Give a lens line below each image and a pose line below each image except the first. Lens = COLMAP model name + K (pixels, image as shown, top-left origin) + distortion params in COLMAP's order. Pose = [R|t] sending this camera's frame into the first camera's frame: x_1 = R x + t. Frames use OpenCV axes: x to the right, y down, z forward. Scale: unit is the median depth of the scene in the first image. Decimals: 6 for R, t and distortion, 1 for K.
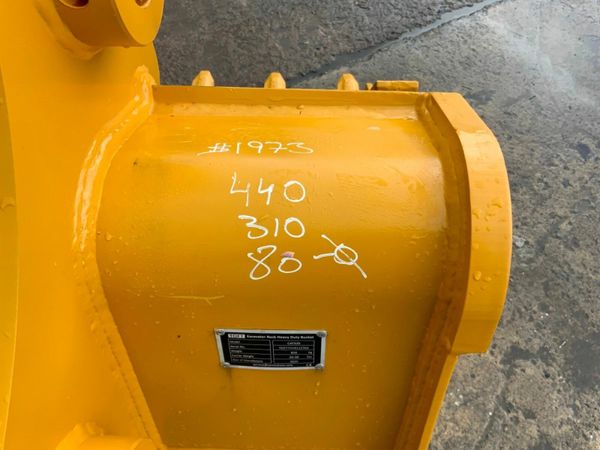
lens RADIAL K [[504.4, 0, 300.0], [0, 504.4, 225.0], [0, 0, 1]] dist [0.042688, -0.079624]
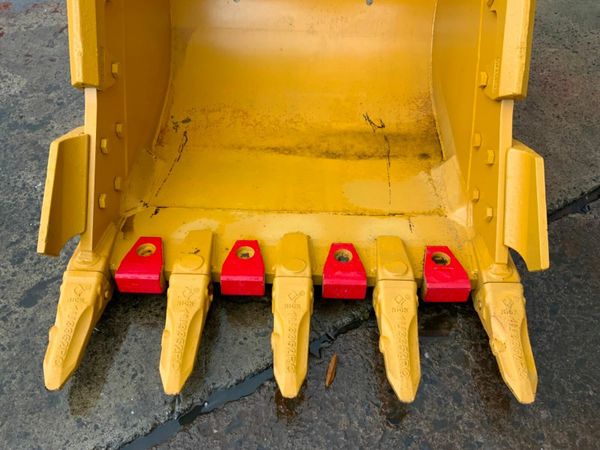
lens RADIAL K [[484.4, 0, 303.7], [0, 484.4, 236.5], [0, 0, 1]] dist [0.043346, -0.076559]
pose [[-0.999528, -0.004255, -0.030411, -0.717505], [-0.027670, -0.304622, 0.952071, -3.151436], [-0.013315, 0.952464, 0.304361, 2.555631]]
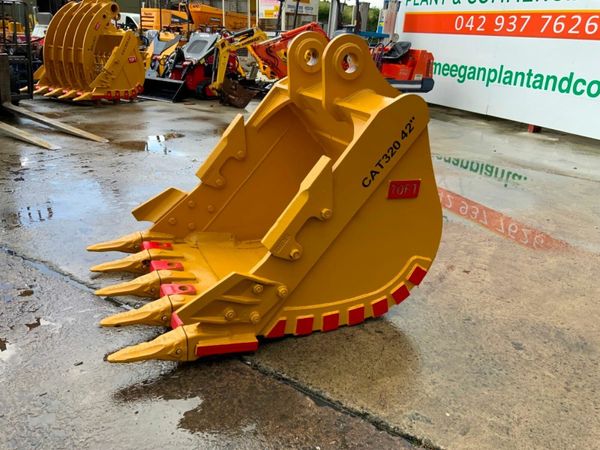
lens RADIAL K [[504.4, 0, 300.0], [0, 504.4, 225.0], [0, 0, 1]] dist [0.042688, -0.079624]
pose [[-0.455340, -0.348443, 0.819300, -5.402626], [0.708699, 0.415153, 0.570433, -2.878958], [-0.538898, 0.840379, 0.057905, 2.063782]]
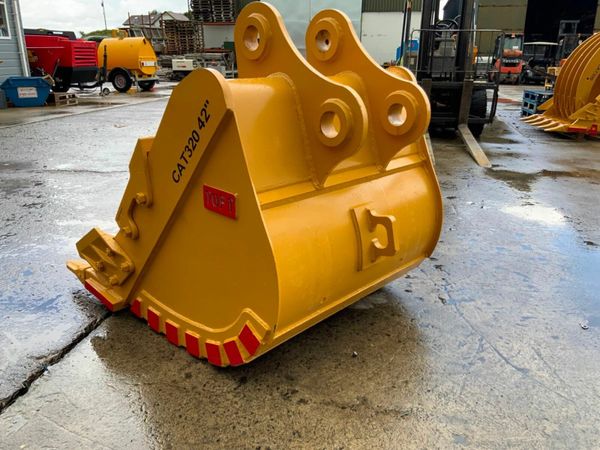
lens RADIAL K [[504.4, 0, 300.0], [0, 504.4, 225.0], [0, 0, 1]] dist [0.042688, -0.079624]
pose [[0.658107, -0.241539, 0.713130, -4.002600], [0.631926, 0.692135, -0.348740, 2.004008], [-0.409348, 0.680153, 0.608133, -0.669076]]
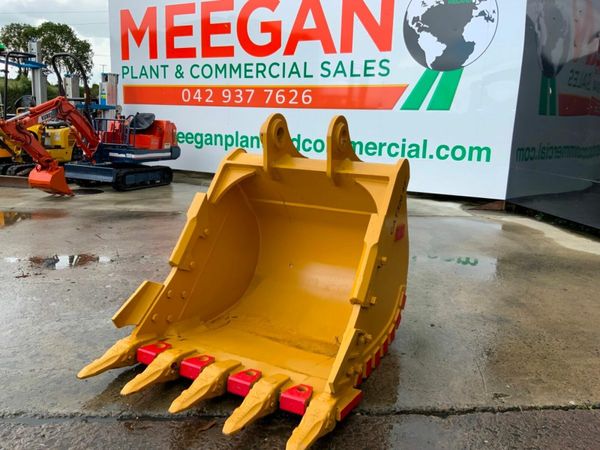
lens RADIAL K [[495.0, 0, 300.0], [0, 495.0, 229.2], [0, 0, 1]] dist [0.138863, -0.294588]
pose [[-0.905320, -0.129124, 0.404627, -3.178311], [0.331680, 0.380136, 0.863415, -5.036105], [-0.265301, 0.915873, -0.301317, 3.545668]]
